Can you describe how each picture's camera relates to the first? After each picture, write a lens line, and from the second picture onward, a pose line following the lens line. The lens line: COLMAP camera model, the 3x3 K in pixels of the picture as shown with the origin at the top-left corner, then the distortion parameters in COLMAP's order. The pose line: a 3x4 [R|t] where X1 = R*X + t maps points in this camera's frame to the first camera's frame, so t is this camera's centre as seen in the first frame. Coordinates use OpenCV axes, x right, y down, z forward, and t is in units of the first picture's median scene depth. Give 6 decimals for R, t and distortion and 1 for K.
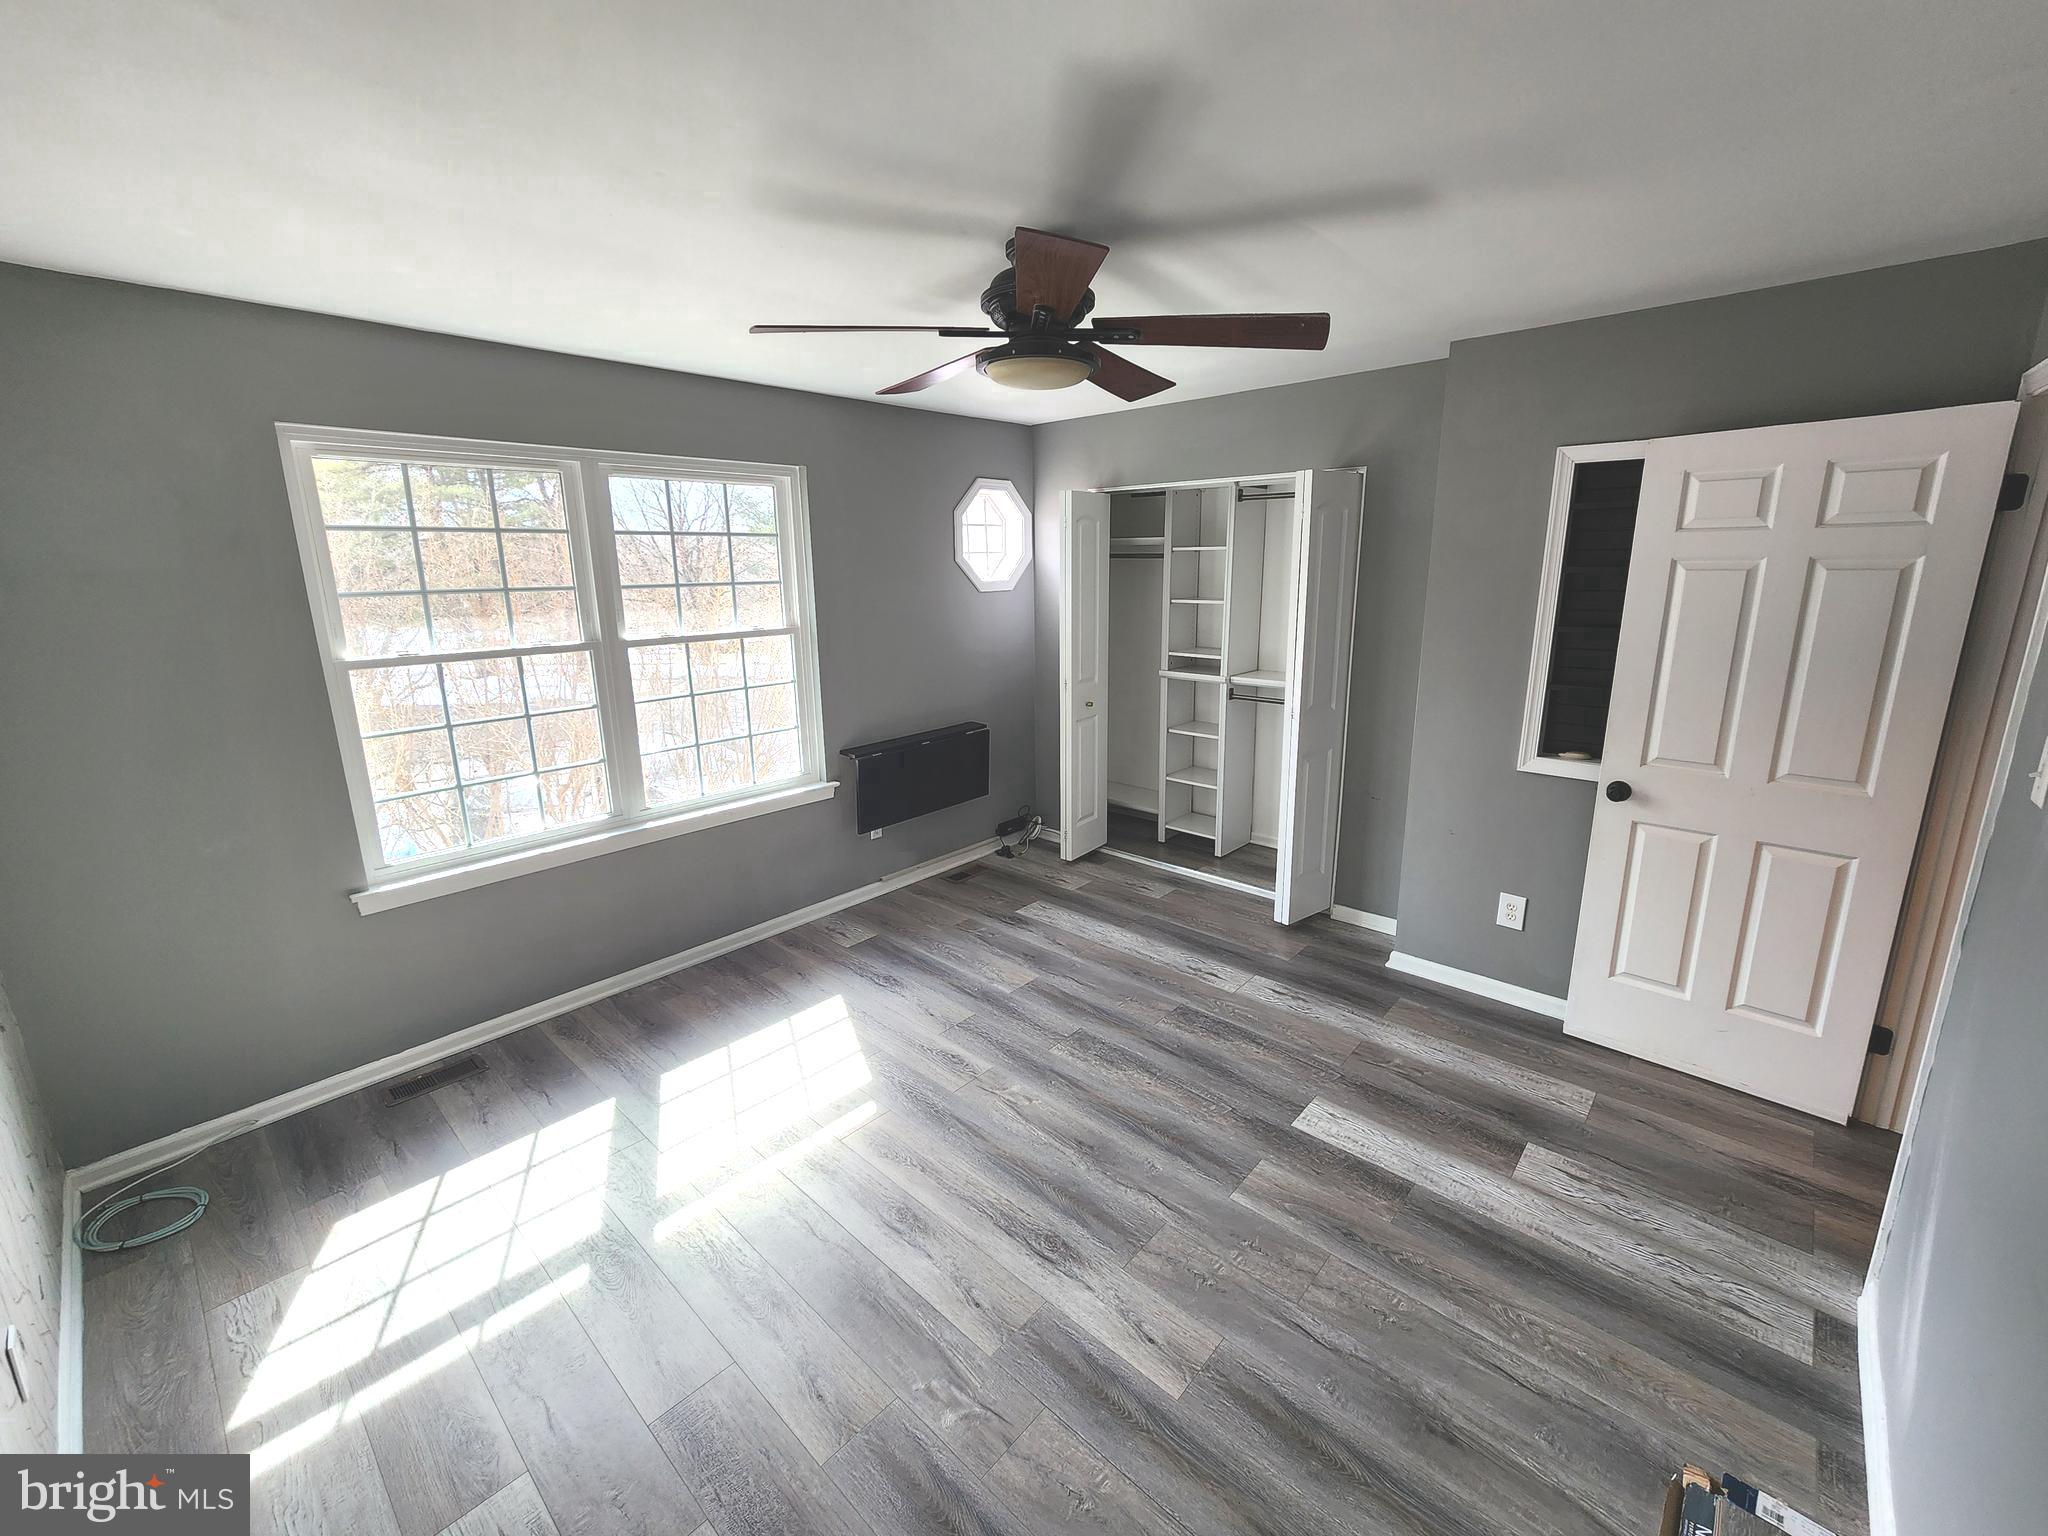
lens RADIAL K [[841.8, 0, 1025.0], [0, 841.8, 753.0], [0, 0, 1]] dist [0.000277, 0.000178]
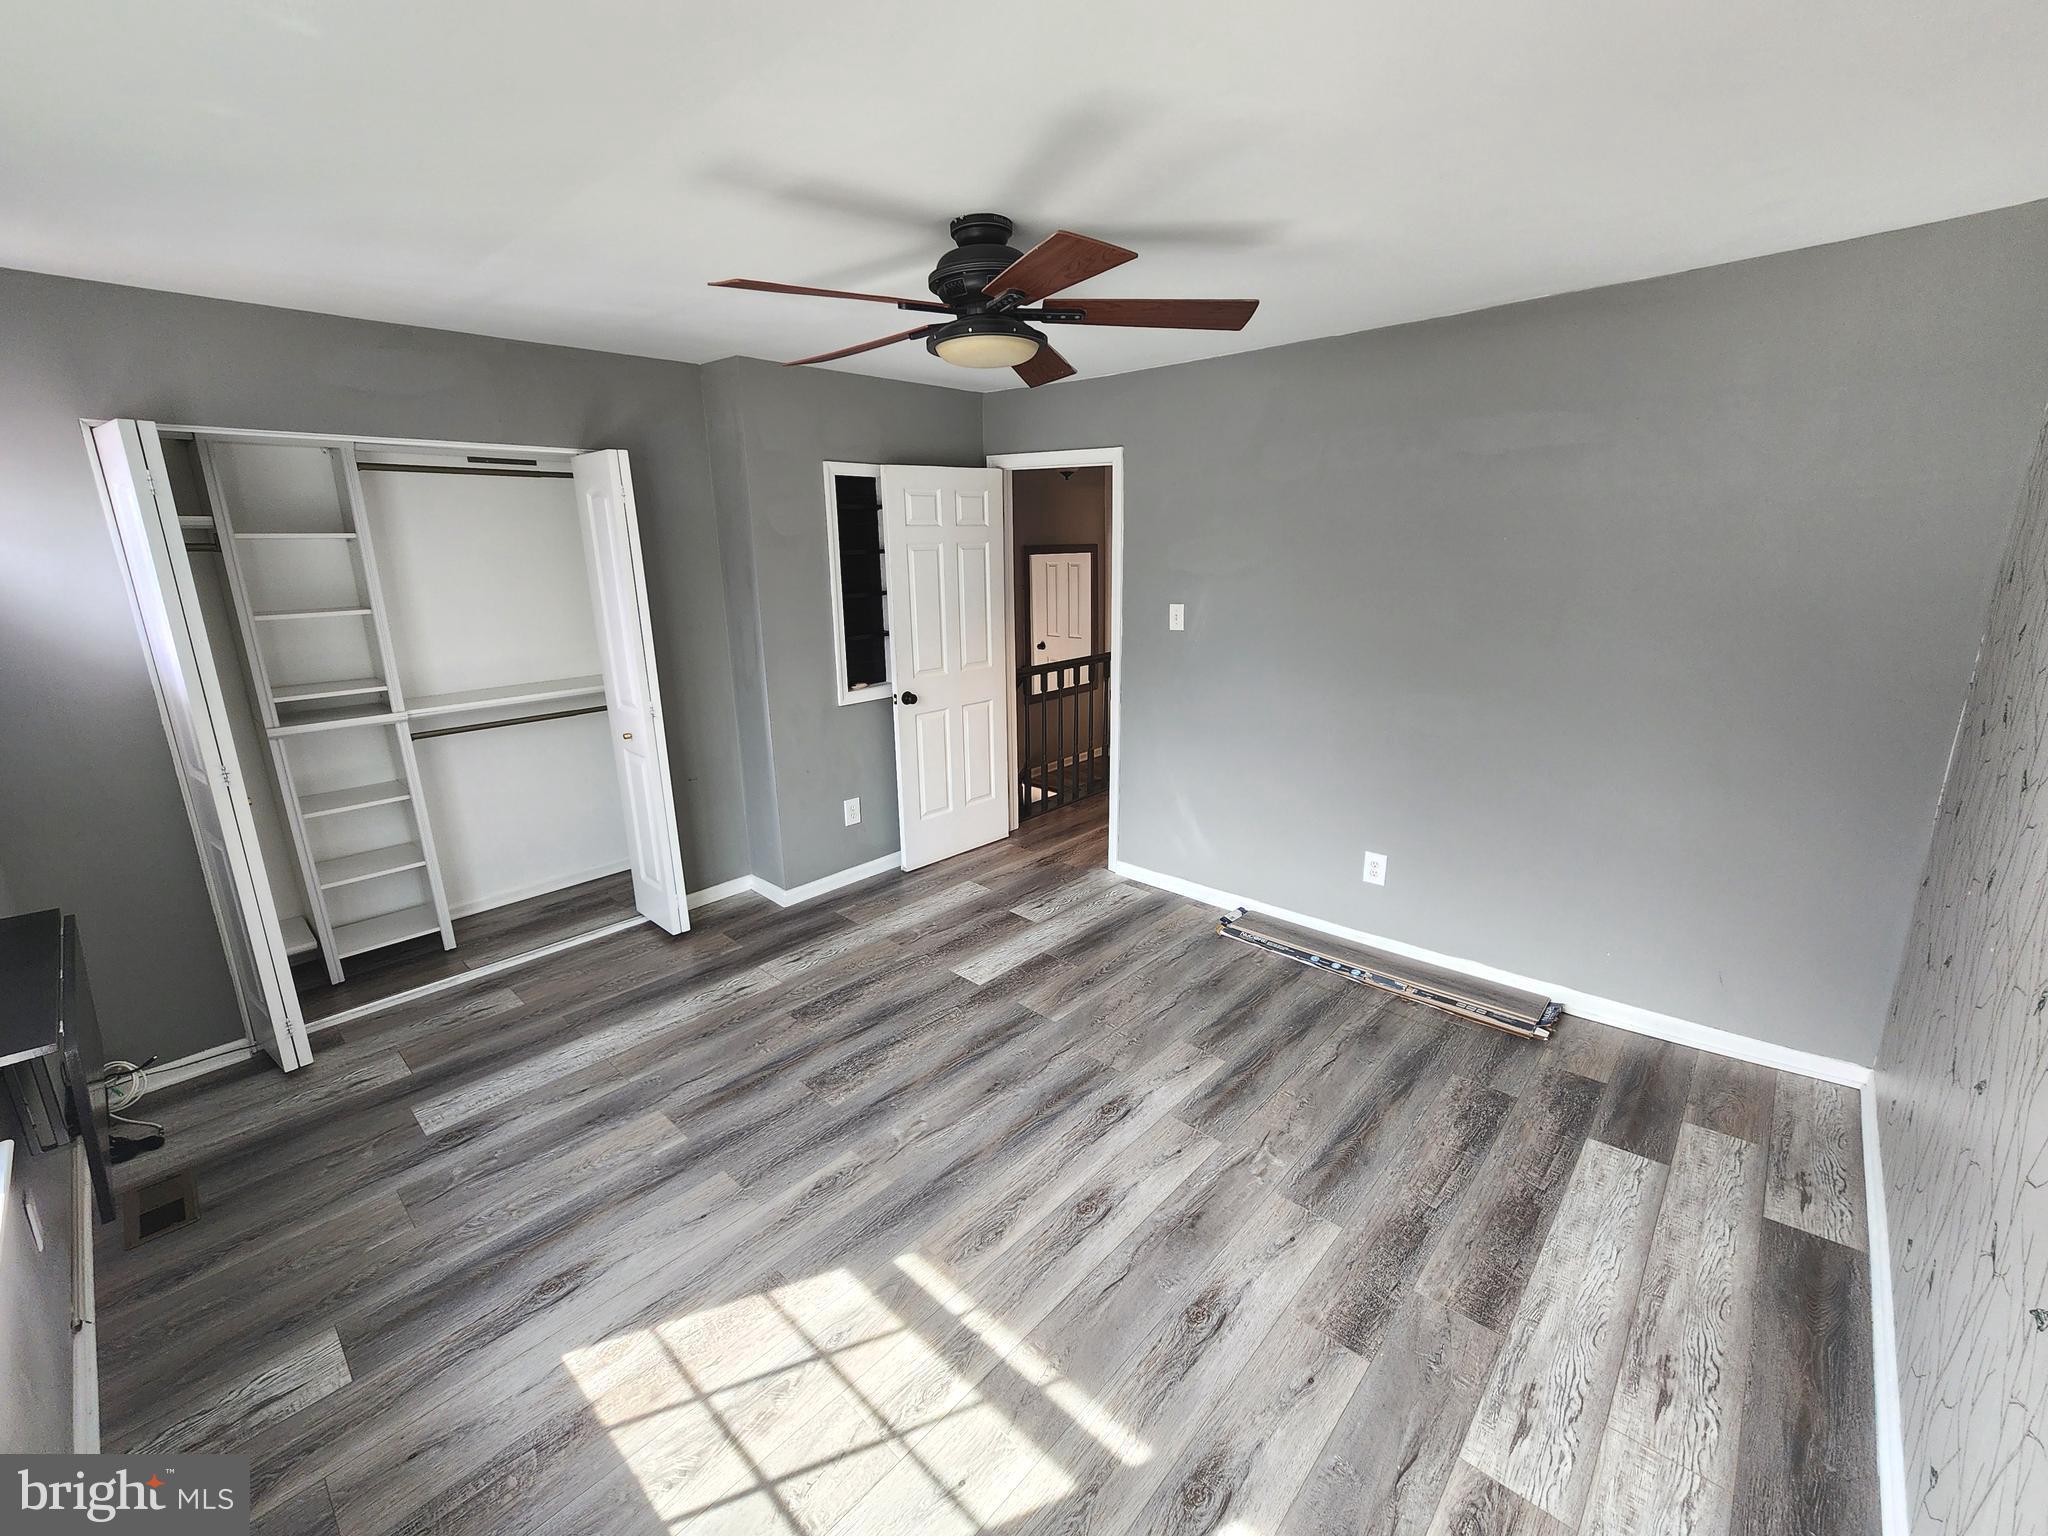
lens RADIAL K [[843.5, 0, 1023.2], [0, 843.5, 756.9], [0, 0, 1]] dist [0.002454, 0.000465]
pose [[0.008262, -0.237217, 0.971422, -0.782078], [0.241055, 0.943278, 0.228294, -0.149318], [-0.970476, 0.232280, 0.064976, 0.714499]]
